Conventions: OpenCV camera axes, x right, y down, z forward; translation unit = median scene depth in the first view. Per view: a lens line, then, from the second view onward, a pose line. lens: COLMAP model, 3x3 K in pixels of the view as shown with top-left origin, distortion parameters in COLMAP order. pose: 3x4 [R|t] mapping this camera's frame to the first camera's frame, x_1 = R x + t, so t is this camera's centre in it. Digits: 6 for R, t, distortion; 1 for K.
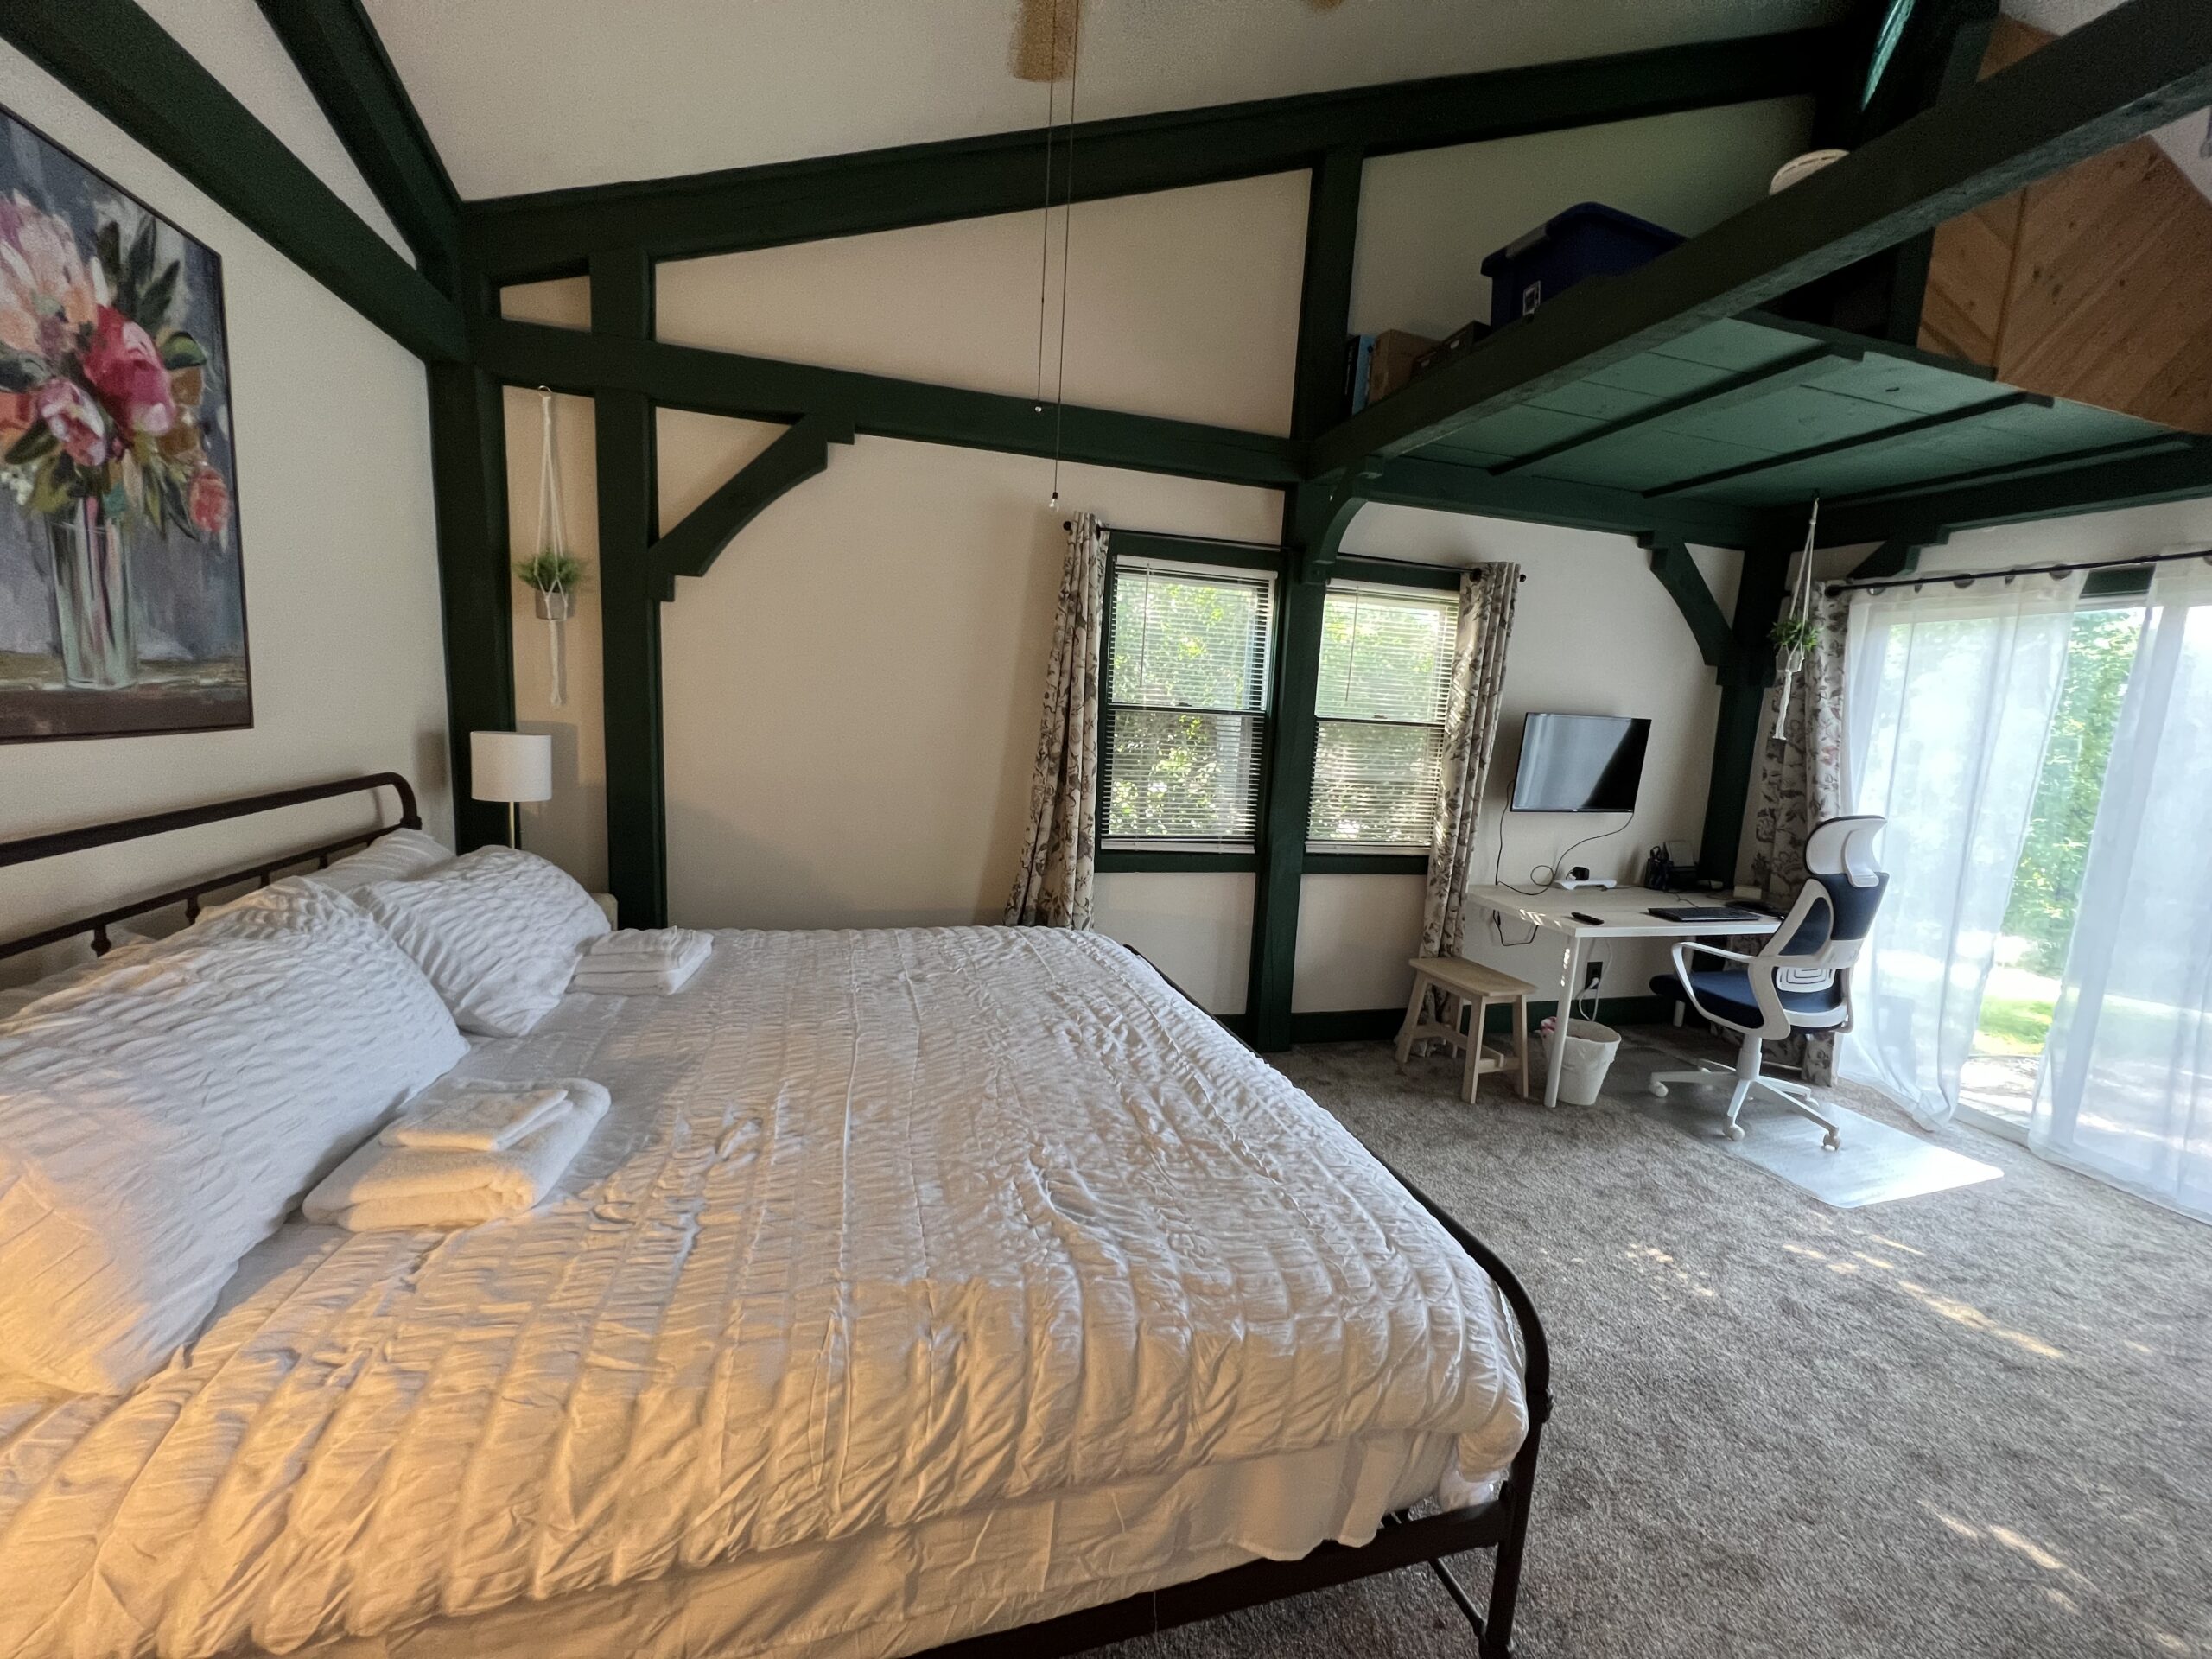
lens RADIAL K [[888.7, 0, 1106.7], [0, 888.7, 833.0], [0, 0, 1]] dist [0.001872, -0.000228]
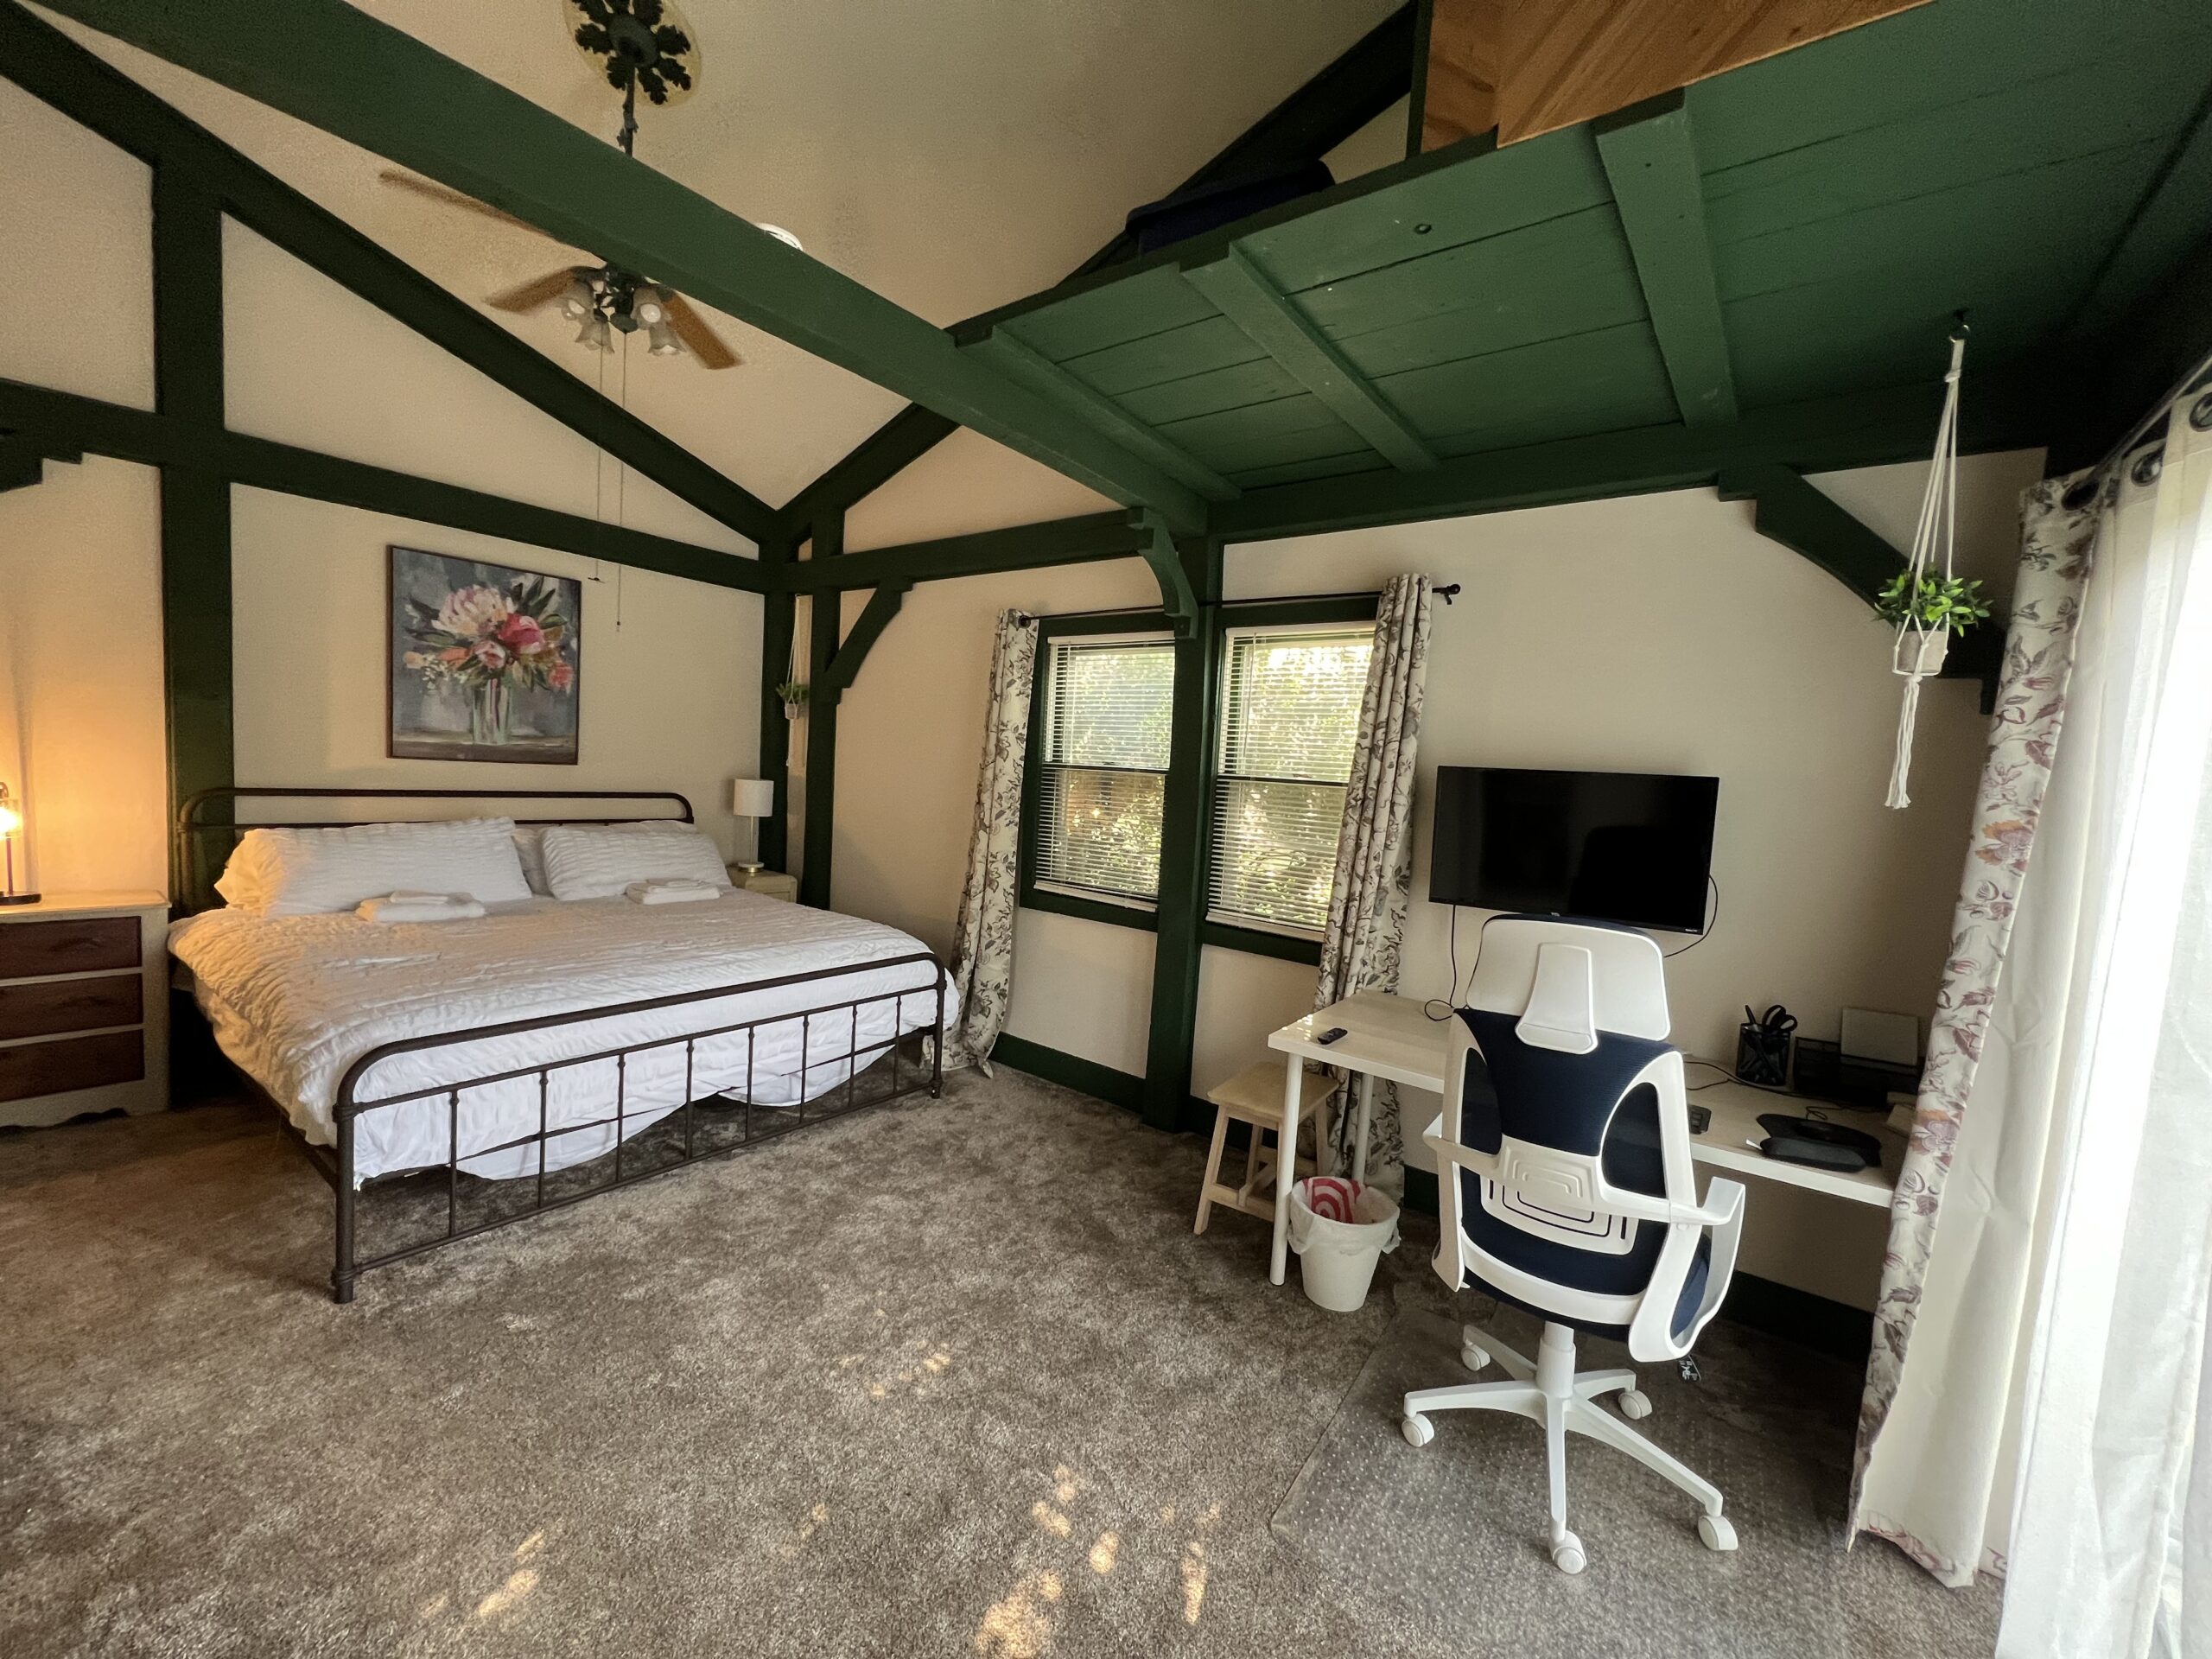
lens RADIAL K [[888.7, 0, 1110.1], [0, 888.7, 833.3], [0, 0, 1]] dist [0.001872, -0.000228]
pose [[0.595661, 0.039082, -0.802285, 1.139023], [-0.141382, 0.988323, -0.056825, -0.000993], [0.790696, 0.147277, 0.594230, 0.452221]]
